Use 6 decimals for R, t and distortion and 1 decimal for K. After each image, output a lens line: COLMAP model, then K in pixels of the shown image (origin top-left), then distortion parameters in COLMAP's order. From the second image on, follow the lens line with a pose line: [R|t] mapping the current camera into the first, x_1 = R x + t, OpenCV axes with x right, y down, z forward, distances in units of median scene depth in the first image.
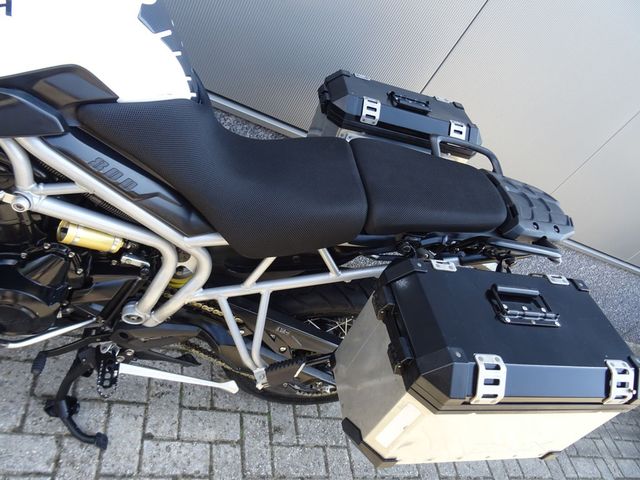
lens RADIAL K [[469.2, 0, 320.0], [0, 469.2, 240.0], [0, 0, 1]] dist [-0.005318, -0.004167]
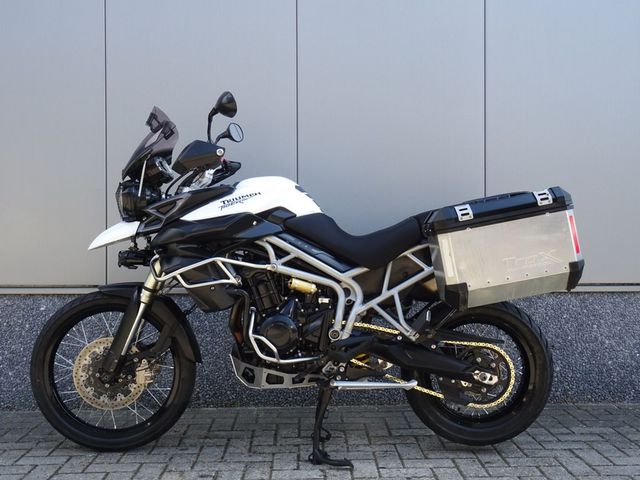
lens RADIAL K [[632.6, 0, 320.0], [0, 632.6, 240.0], [0, 0, 1]] dist [0.012514, 0.006802]
pose [[0.857913, -0.497786, -0.127256, 0.047296], [0.271825, 0.649917, -0.709731, 1.625124], [0.436000, 0.574296, 0.692884, -0.920766]]
